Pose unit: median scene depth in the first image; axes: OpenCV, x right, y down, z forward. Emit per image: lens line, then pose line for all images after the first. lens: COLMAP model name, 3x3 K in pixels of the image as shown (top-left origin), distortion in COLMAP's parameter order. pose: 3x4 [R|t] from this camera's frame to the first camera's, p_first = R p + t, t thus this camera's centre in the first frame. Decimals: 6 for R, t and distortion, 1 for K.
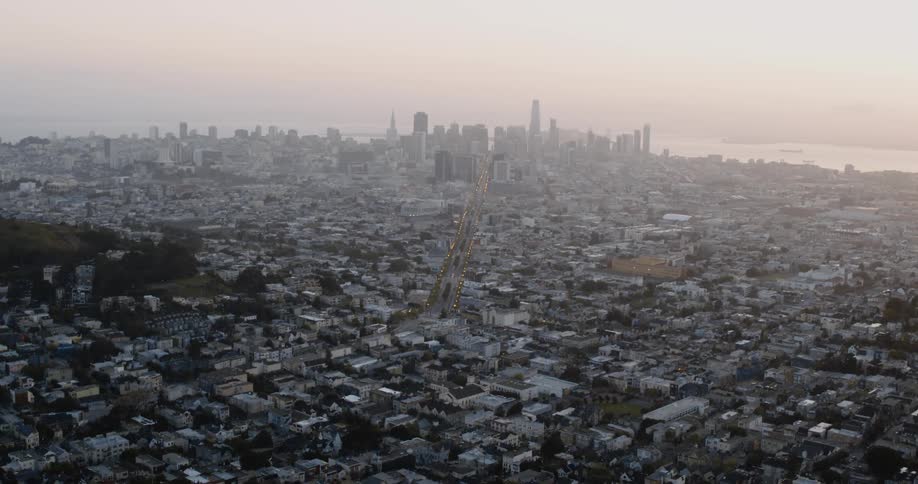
lens RADIAL K [[1030.5, 0, 459.0], [0, 1030.5, 242.0], [0, 0, 1]] dist [-0.214088, 0.062910]
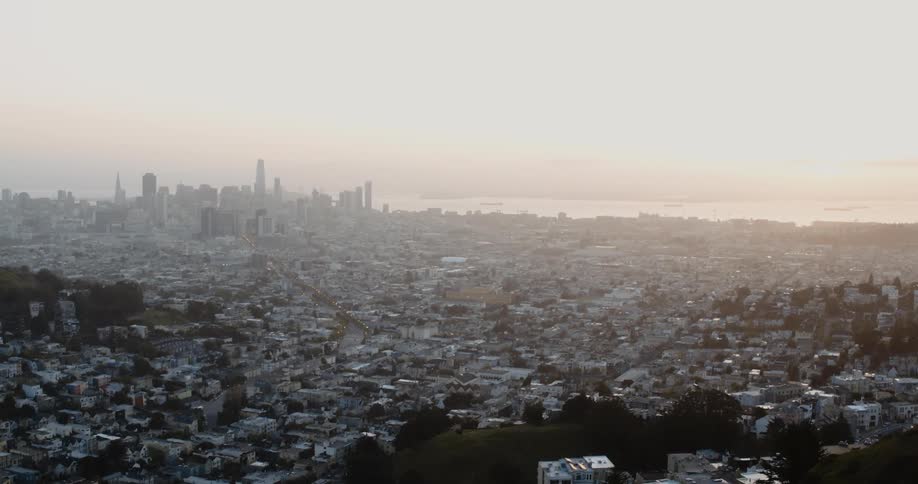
lens RADIAL K [[1030.5, 0, 459.0], [0, 1030.5, 242.0], [0, 0, 1]] dist [-0.214088, 0.062910]
pose [[0.950325, -0.029681, 0.309840, -0.094331], [0.048150, 0.997479, -0.052131, 0.011381], [-0.307512, 0.064461, 0.949358, -0.047793]]
